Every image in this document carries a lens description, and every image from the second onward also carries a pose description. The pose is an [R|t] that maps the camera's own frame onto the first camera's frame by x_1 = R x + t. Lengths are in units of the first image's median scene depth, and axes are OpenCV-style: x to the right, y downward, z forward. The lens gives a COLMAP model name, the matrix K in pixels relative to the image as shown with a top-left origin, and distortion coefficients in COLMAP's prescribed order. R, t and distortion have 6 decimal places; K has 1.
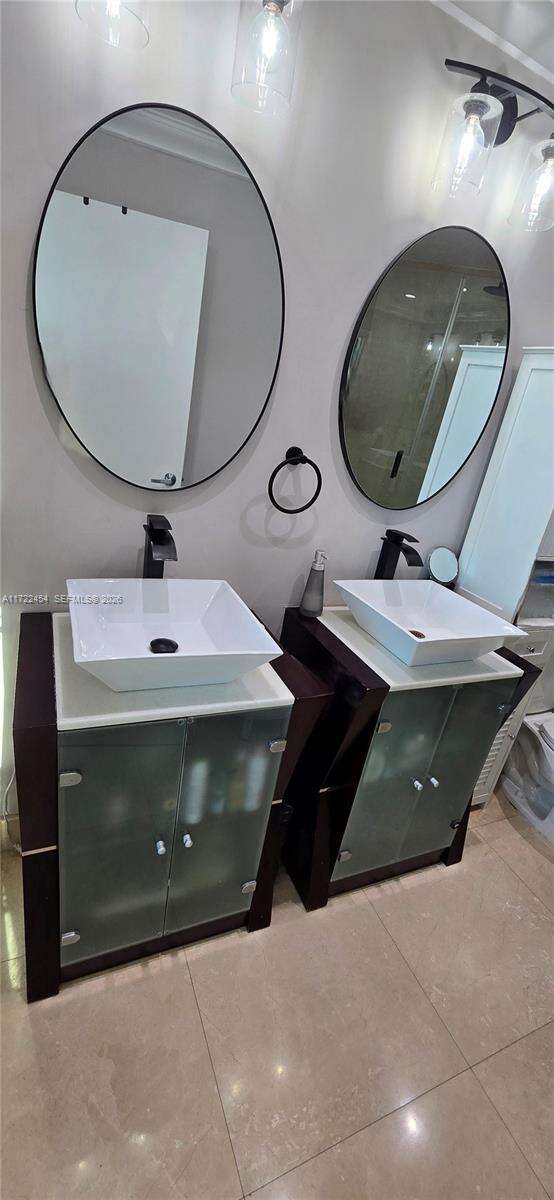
lens RADIAL K [[492.0, 0, 278.2], [0, 492.0, 607.2], [0, 0, 1]] dist [-0.000750, -0.000446]
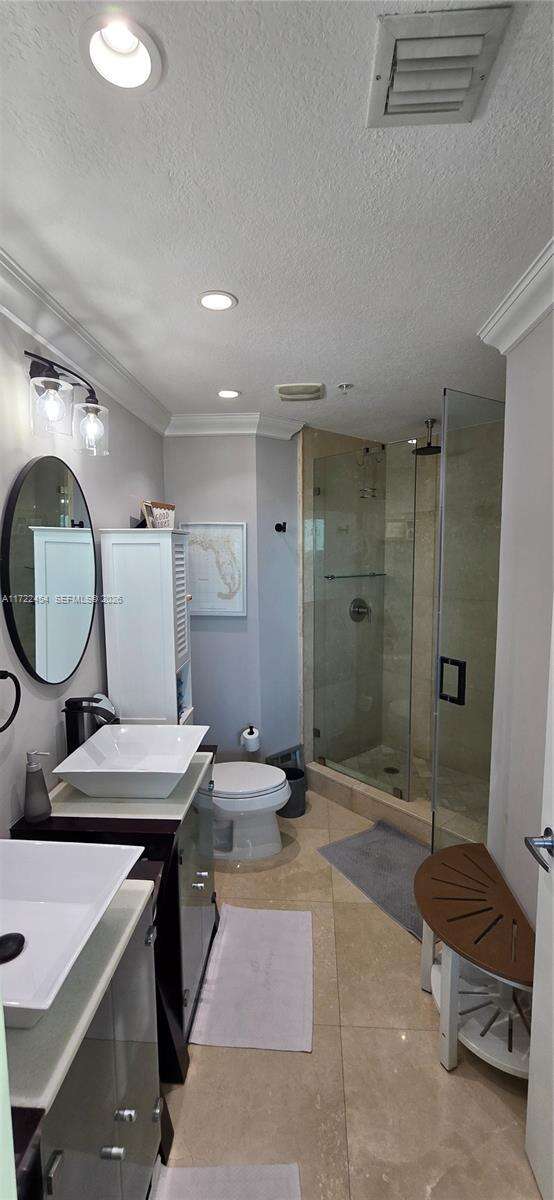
lens RADIAL K [[492.0, 0, 278.2], [0, 492.0, 607.2], [0, 0, 1]] dist [-0.000750, -0.000446]
pose [[0.455830, -0.264585, 0.849832, -0.432309], [0.415509, 0.907627, 0.059709, -0.224266], [-0.787129, 0.325896, 0.523661, 0.025637]]
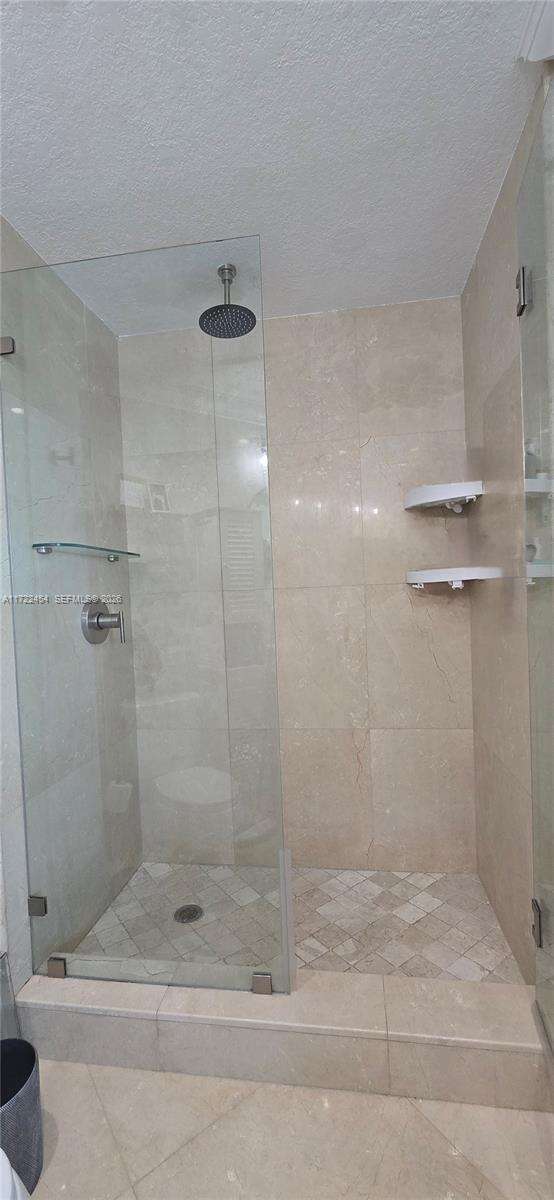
lens RADIAL K [[492.0, 0, 278.2], [0, 492.0, 607.2], [0, 0, 1]] dist [-0.000750, -0.000446]
pose [[-0.216959, -0.179534, 0.959529, 0.462532], [0.380841, 0.889485, 0.252540, -0.082008], [-0.898826, 0.420219, -0.124608, 0.686478]]
